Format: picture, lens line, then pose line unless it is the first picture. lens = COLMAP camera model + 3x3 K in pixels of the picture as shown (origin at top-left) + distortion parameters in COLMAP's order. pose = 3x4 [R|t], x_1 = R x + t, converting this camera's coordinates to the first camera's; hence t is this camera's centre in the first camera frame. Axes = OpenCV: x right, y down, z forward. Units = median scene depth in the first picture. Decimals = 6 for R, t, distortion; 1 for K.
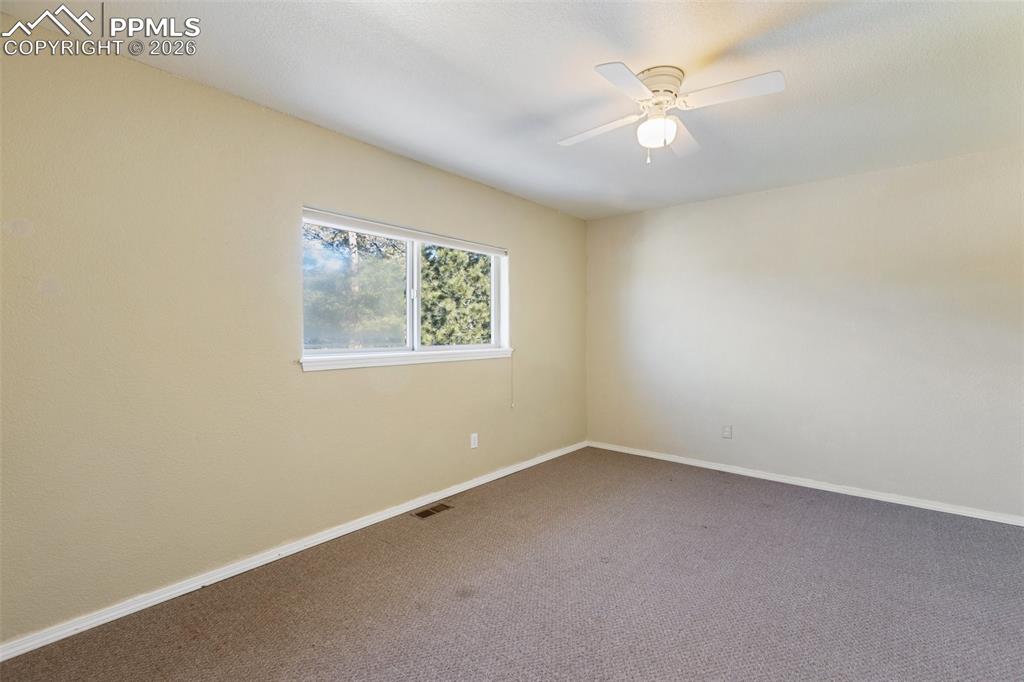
lens RADIAL K [[463.9, 0, 515.7], [0, 463.9, 341.2], [0, 0, 1]] dist [0.001097, 0.000363]
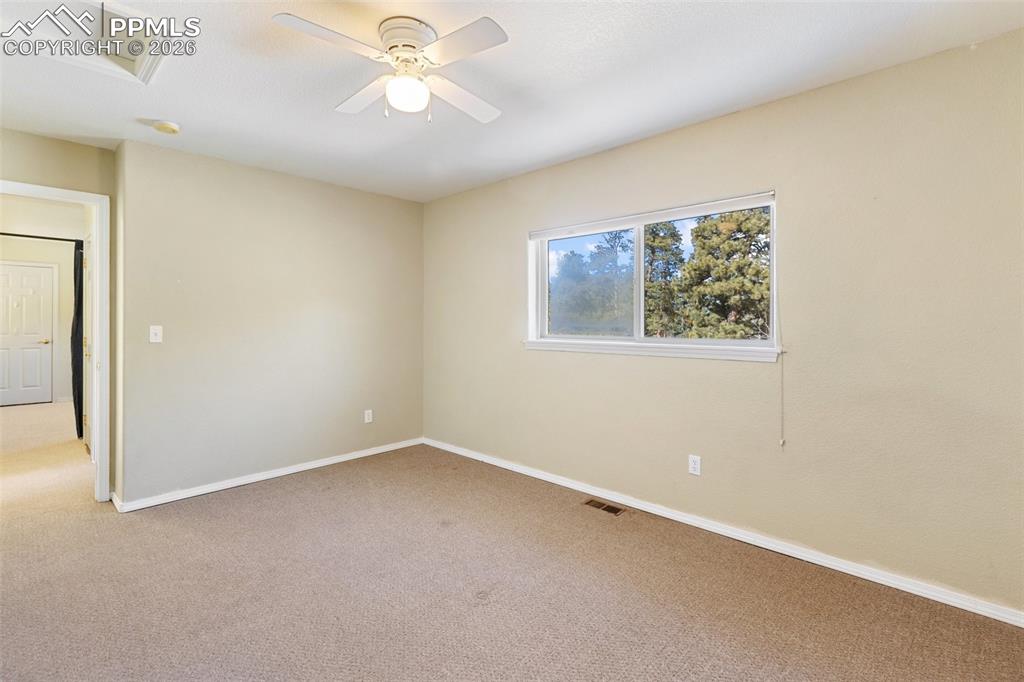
lens RADIAL K [[463.9, 0, 501.2], [0, 463.9, 324.9], [0, 0, 1]] dist [0.001097, 0.000363]
pose [[-0.084481, 0.005408, -0.996410, 0.786650], [-0.020289, 0.999769, 0.007146, -0.014432], [0.996219, 0.020820, -0.084351, 0.847391]]
